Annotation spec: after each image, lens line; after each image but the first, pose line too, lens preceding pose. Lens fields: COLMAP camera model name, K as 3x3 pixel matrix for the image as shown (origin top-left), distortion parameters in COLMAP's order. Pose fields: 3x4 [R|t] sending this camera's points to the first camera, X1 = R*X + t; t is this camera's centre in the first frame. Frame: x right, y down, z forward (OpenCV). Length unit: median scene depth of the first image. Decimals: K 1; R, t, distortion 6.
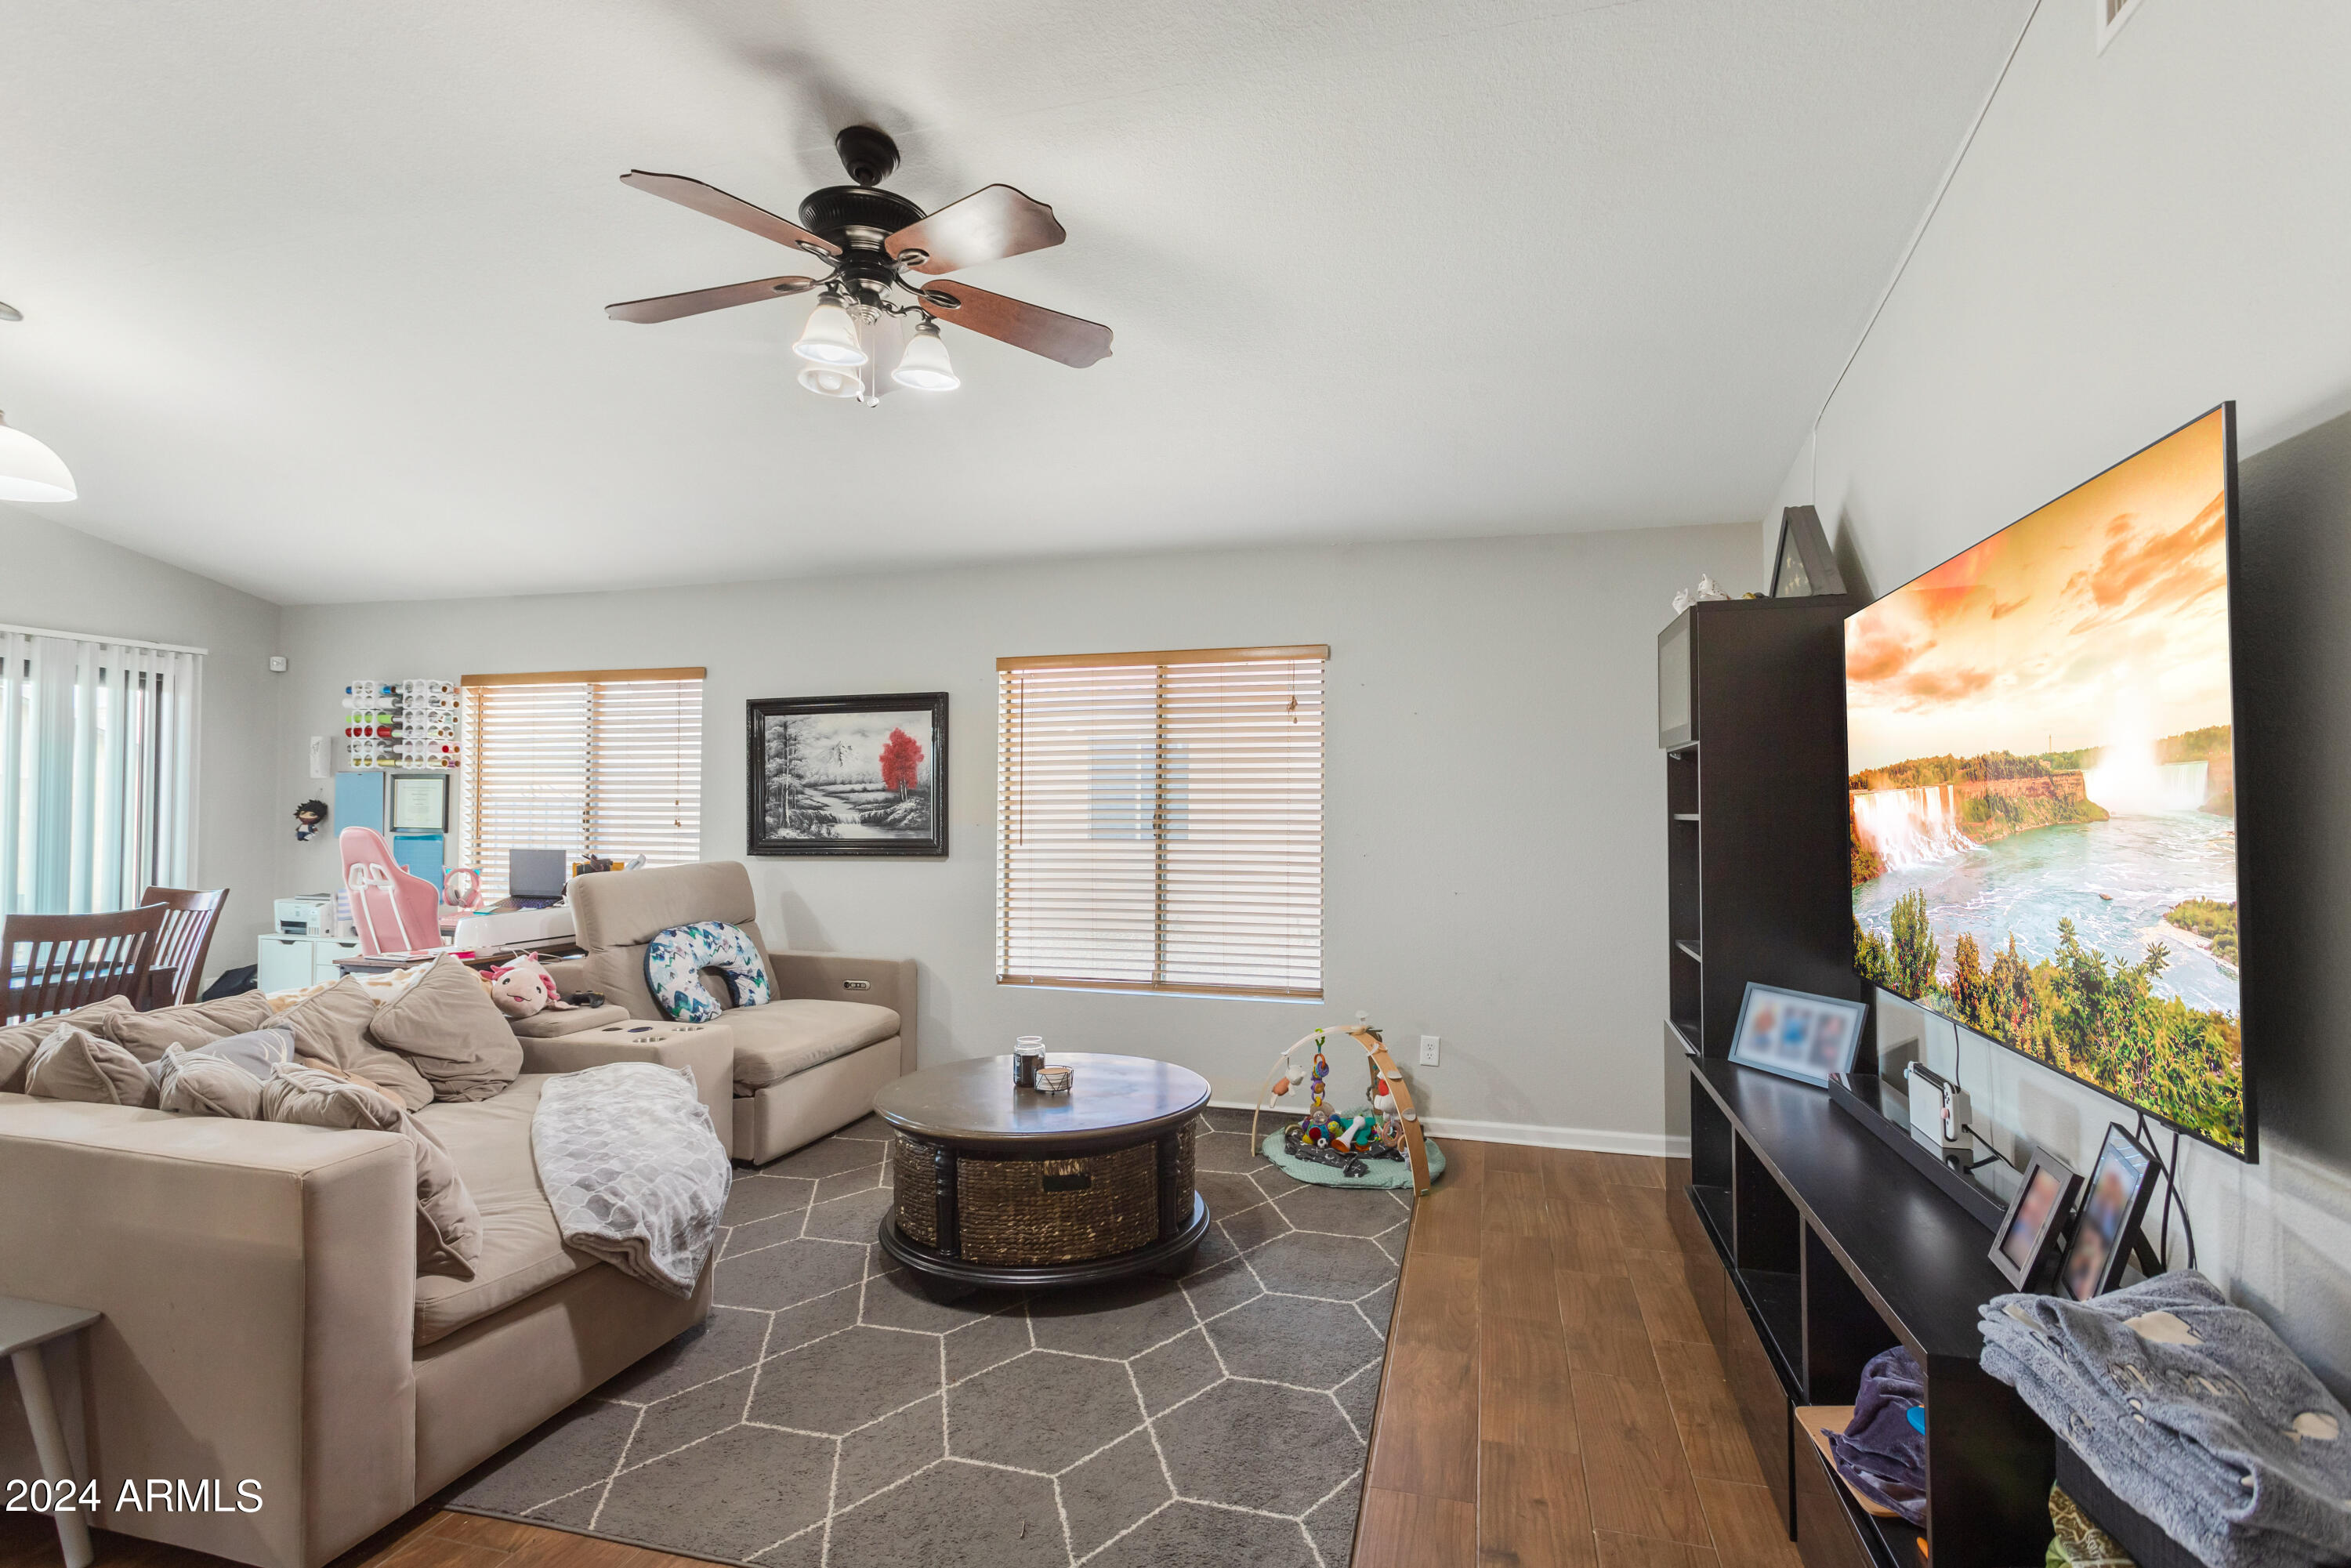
lens RADIAL K [[1136.5, 0, 1123.7], [0, 1136.5, 782.7], [0, 0, 1]] dist [0.004950, 0.001288]
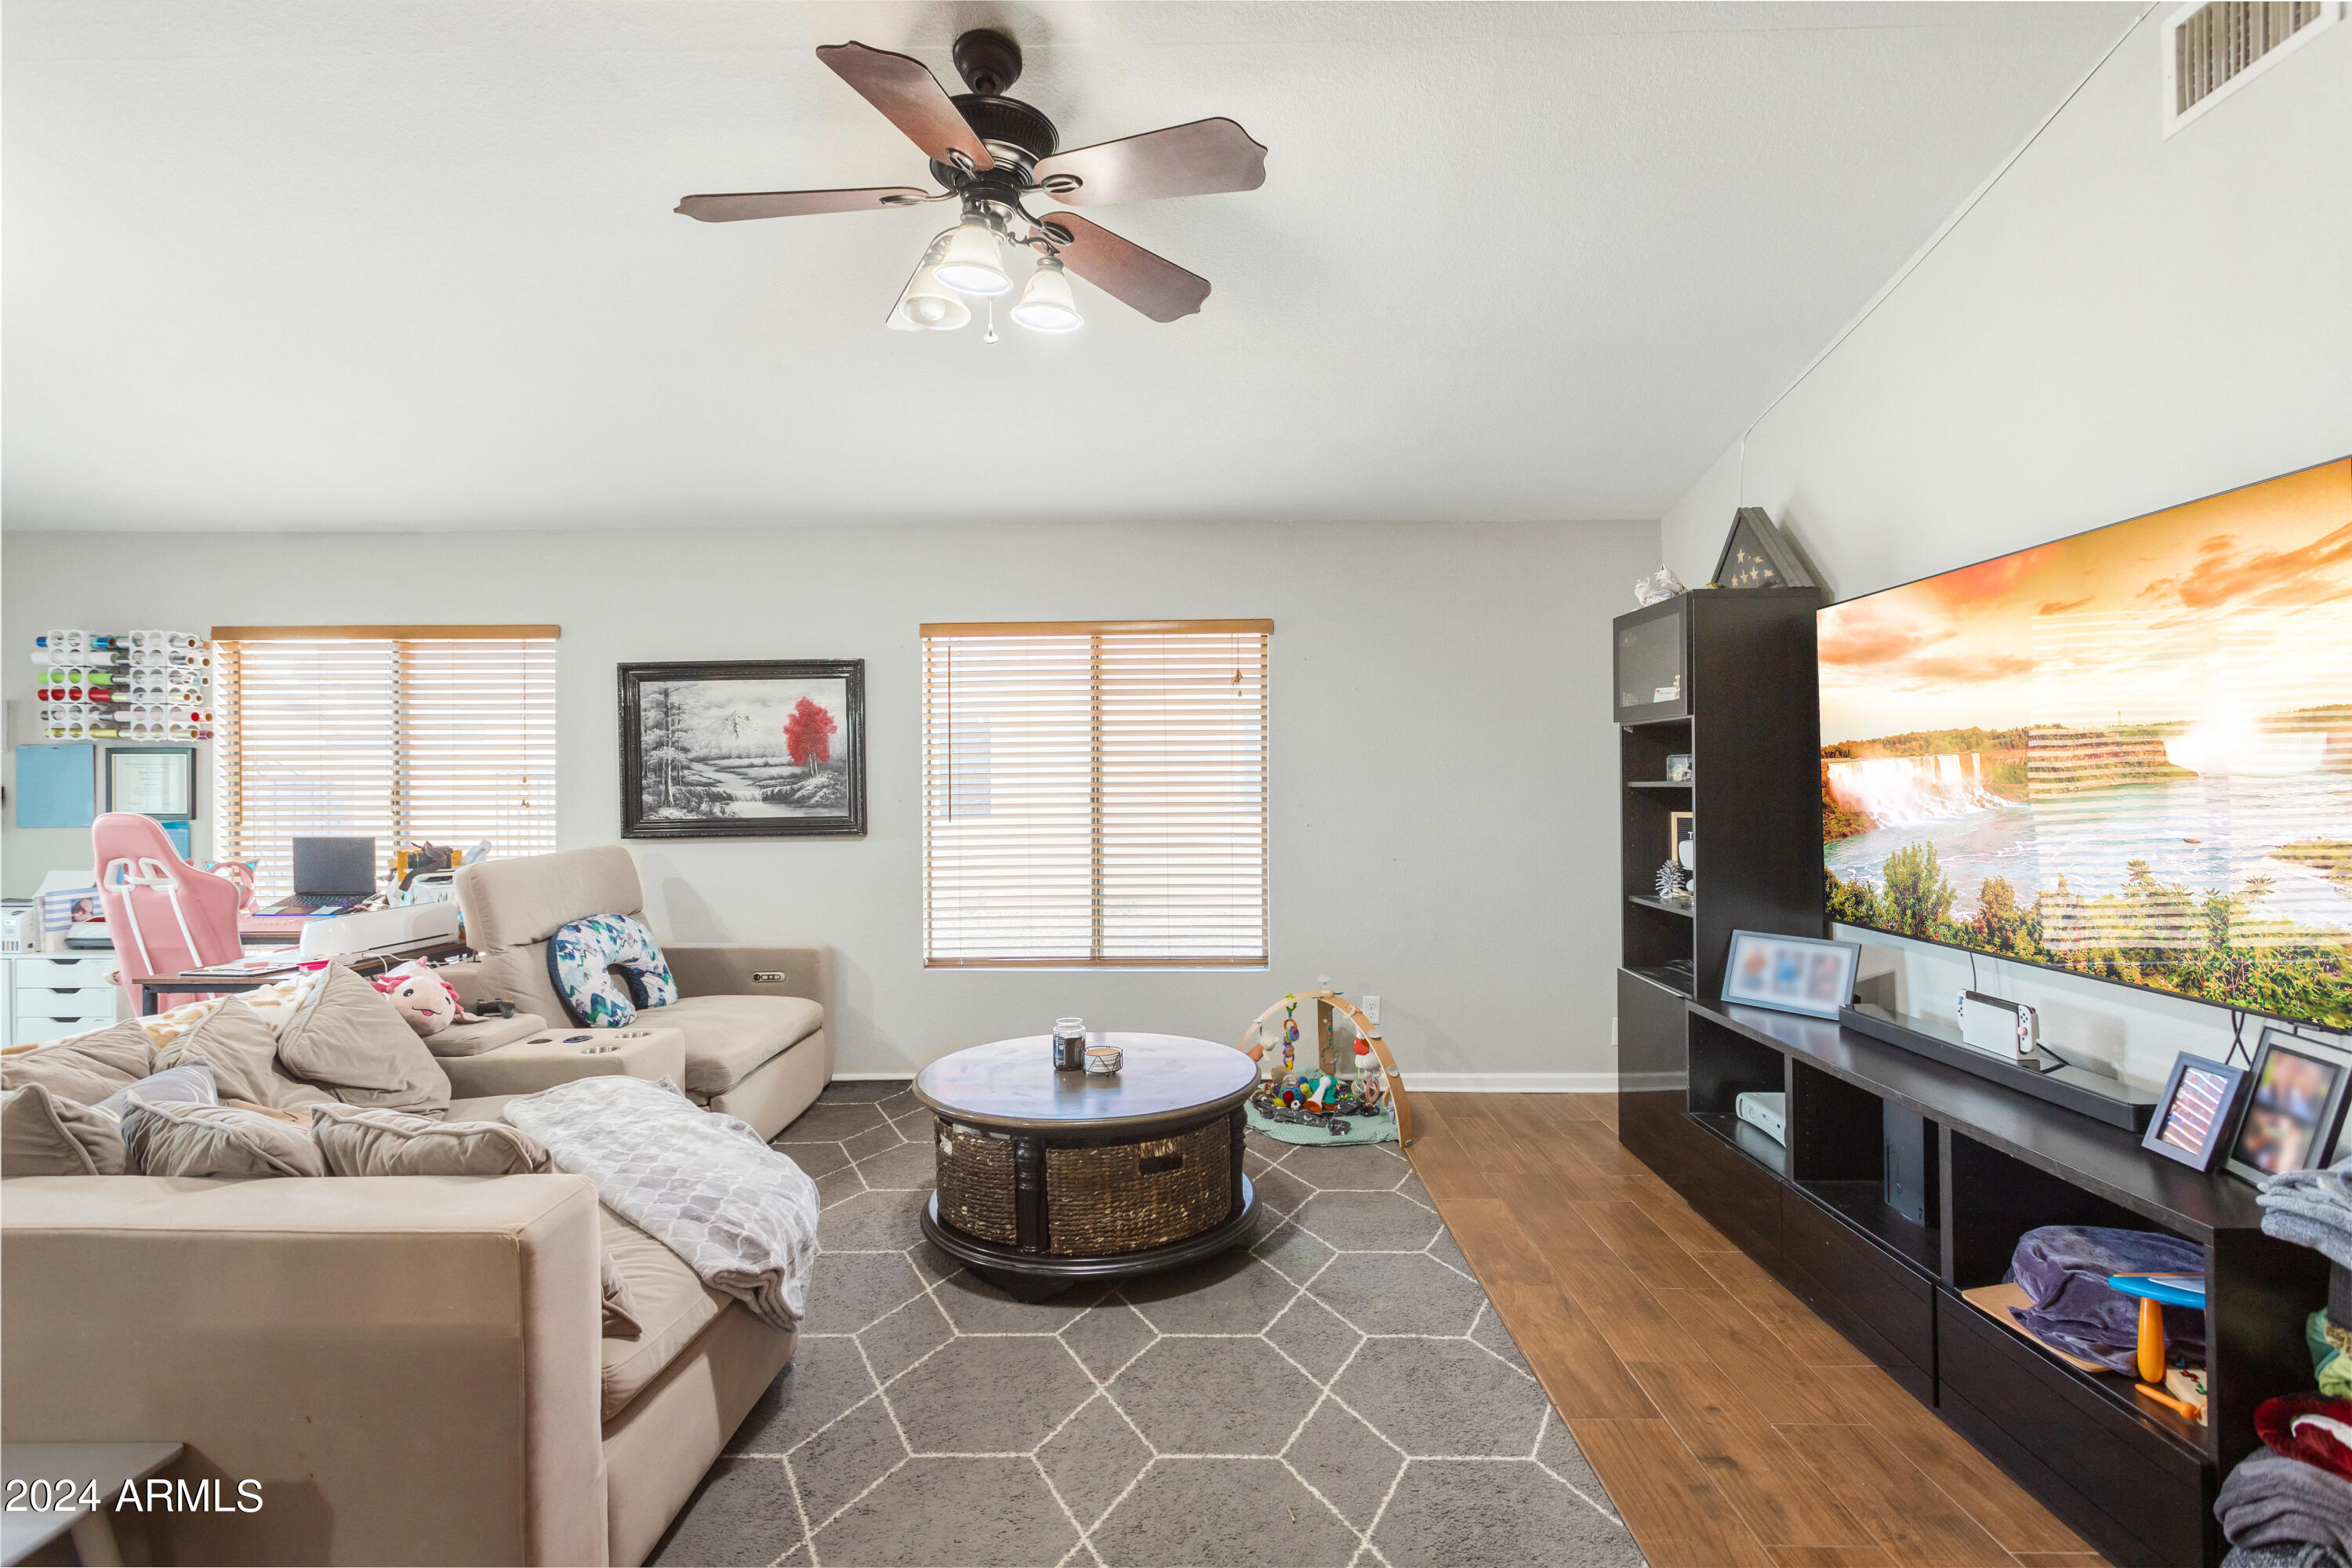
lens RADIAL K [[1137.0, 0, 1131.1], [0, 1137.0, 782.9], [0, 0, 1]] dist [0.004950, 0.001288]
pose [[0.965955, -0.008019, 0.258586, -0.317128], [0.002557, 0.999767, 0.021451, 0.004182], [-0.258698, -0.020059, 0.965750, 0.069351]]
